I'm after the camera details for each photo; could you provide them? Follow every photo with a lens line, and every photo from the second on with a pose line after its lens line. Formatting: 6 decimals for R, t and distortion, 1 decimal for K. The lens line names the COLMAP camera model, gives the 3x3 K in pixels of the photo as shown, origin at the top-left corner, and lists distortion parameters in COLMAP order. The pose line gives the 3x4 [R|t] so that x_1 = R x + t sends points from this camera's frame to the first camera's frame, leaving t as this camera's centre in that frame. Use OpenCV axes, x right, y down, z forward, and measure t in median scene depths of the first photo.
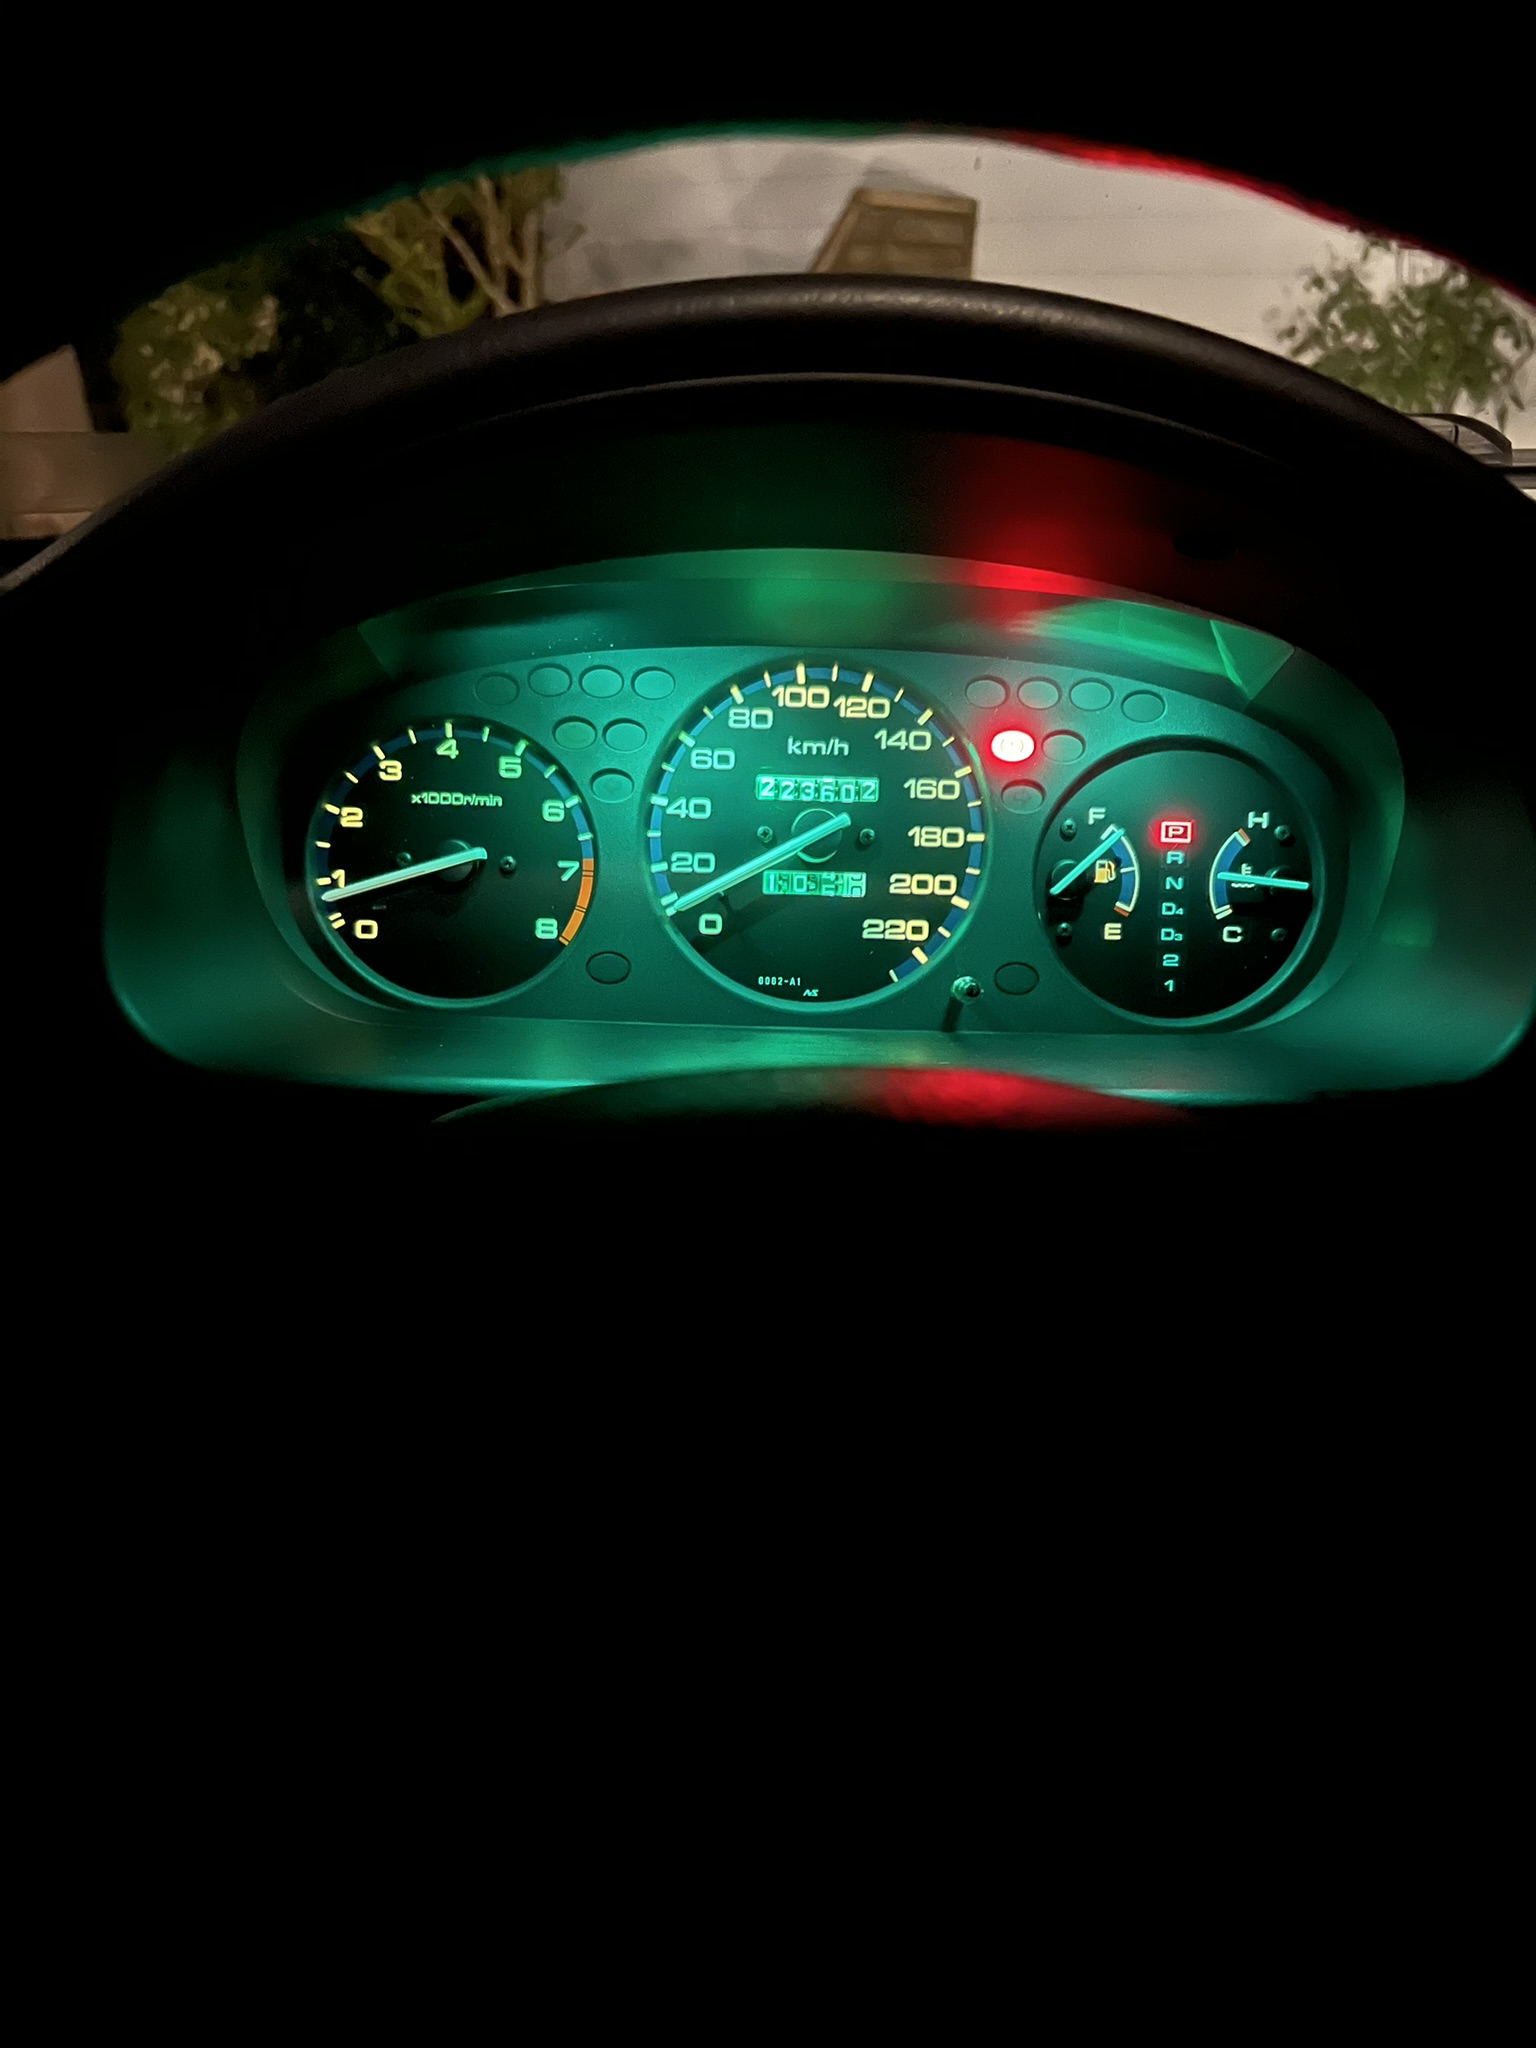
lens RADIAL K [[1556.3, 0, 766.3], [0, 1556.3, 1044.1], [0, 0, 1]] dist [0.011996, 0.000215]
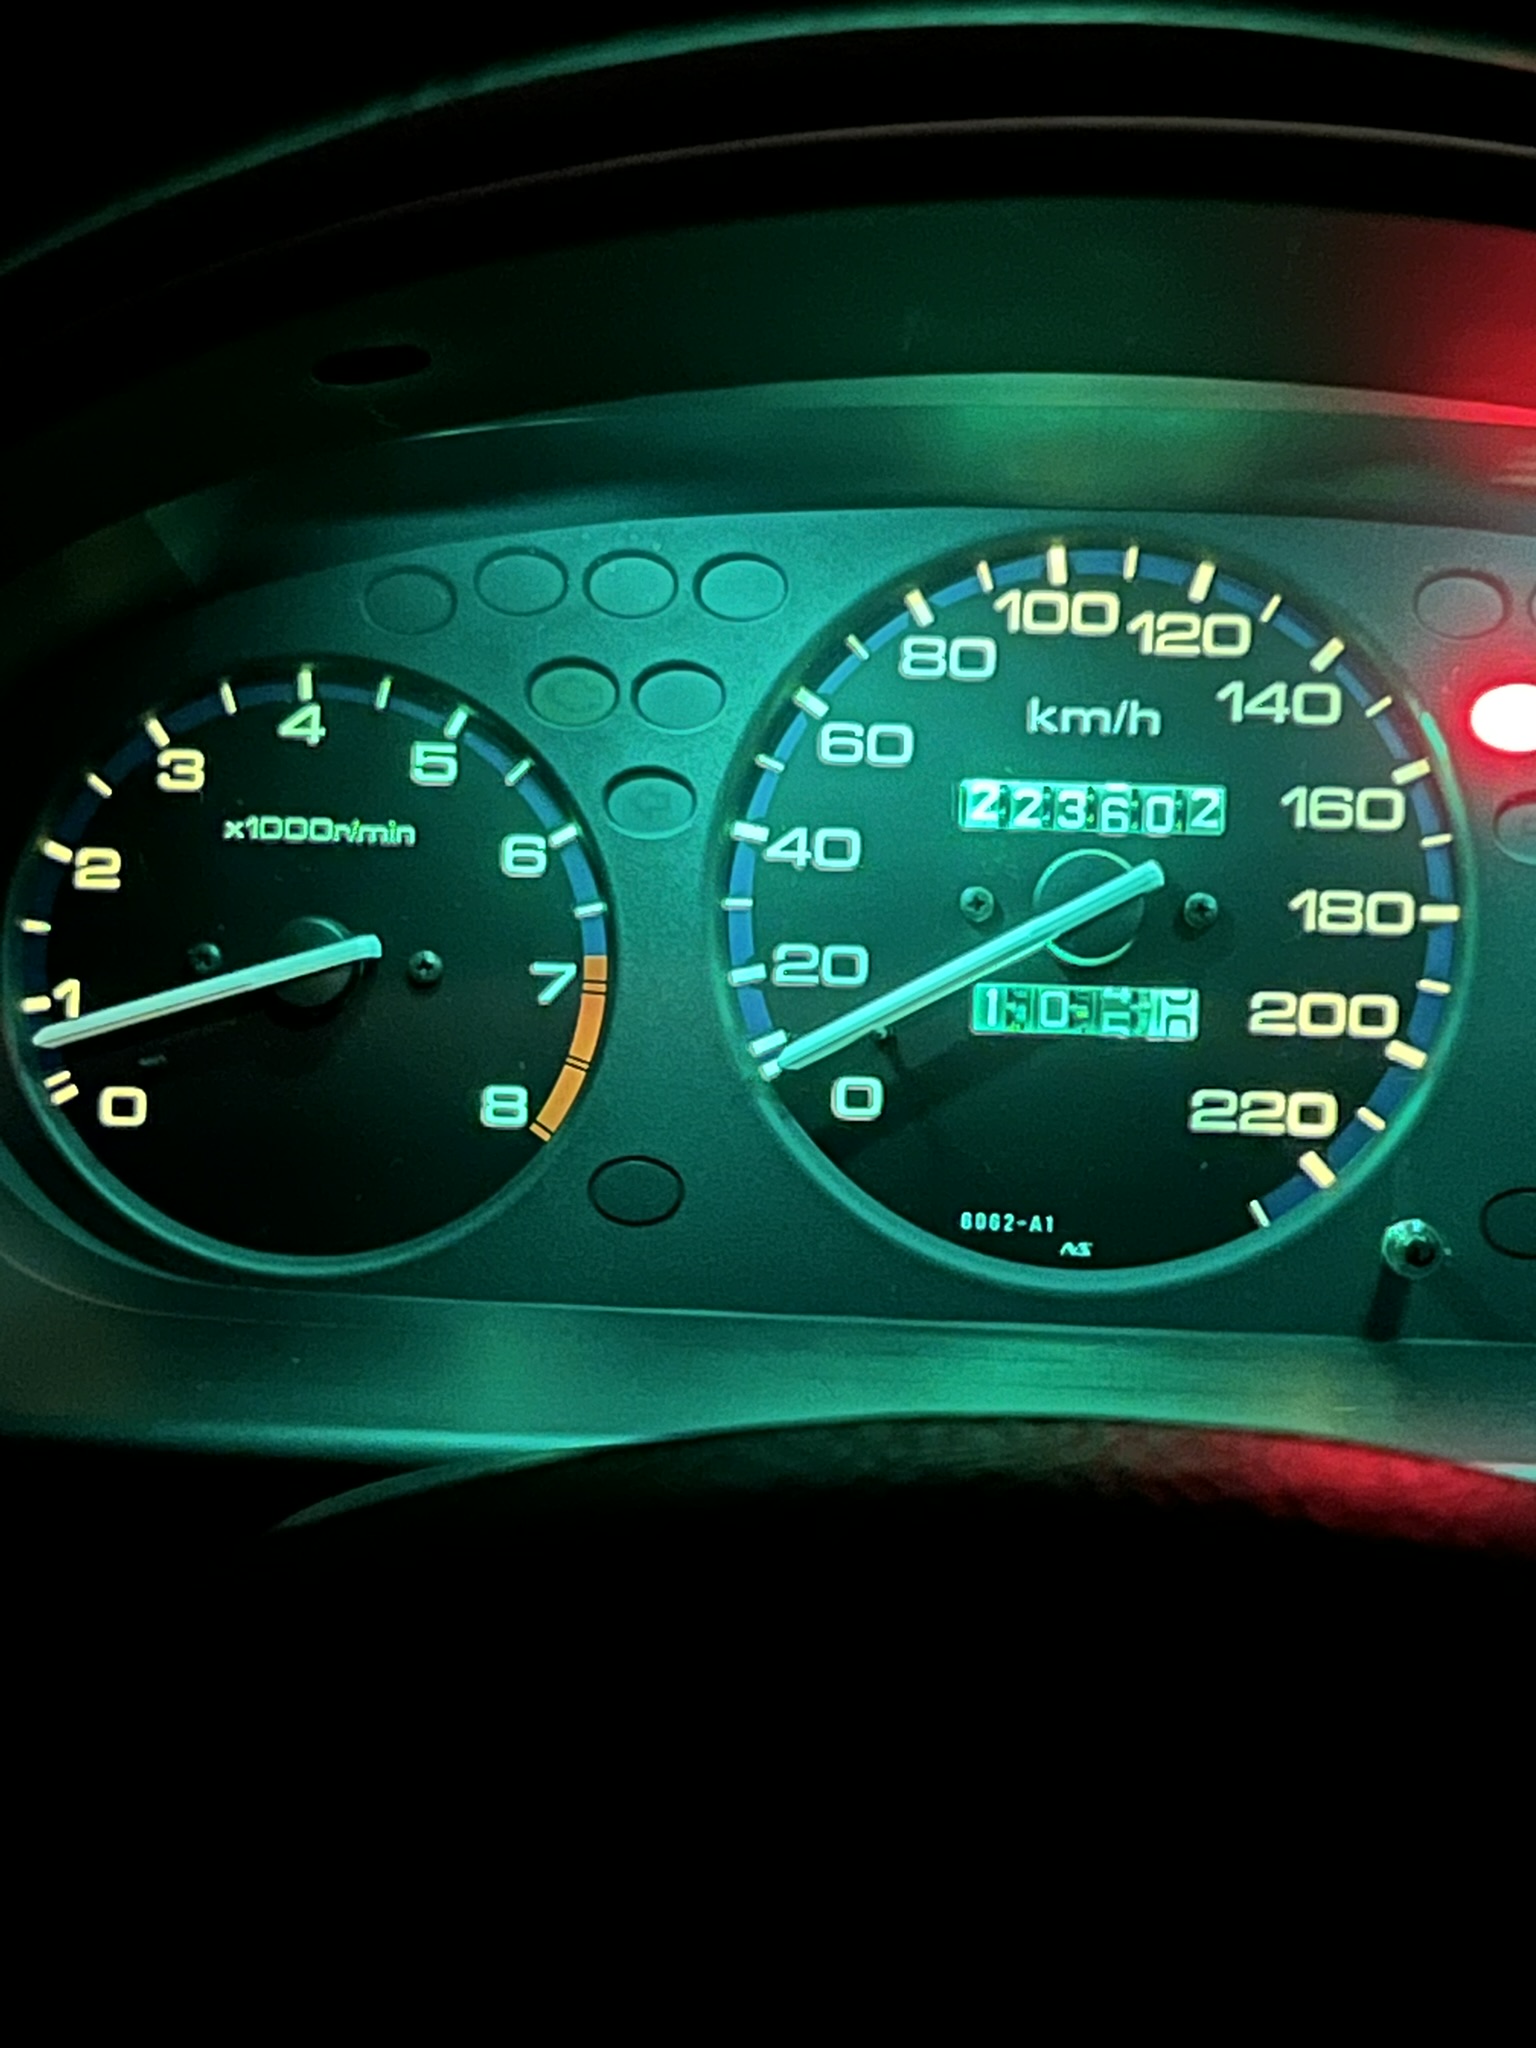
lens RADIAL K [[4584.4, 0, 780.0], [0, 4584.4, 1021.5], [0, 0, 1]] dist [0.234708, 0.000000]
pose [[0.998245, 0.007830, -0.058703, 0.021273], [-0.011791, 0.997653, -0.067445, -0.007916], [0.058037, 0.068019, 0.995995, -0.362012]]
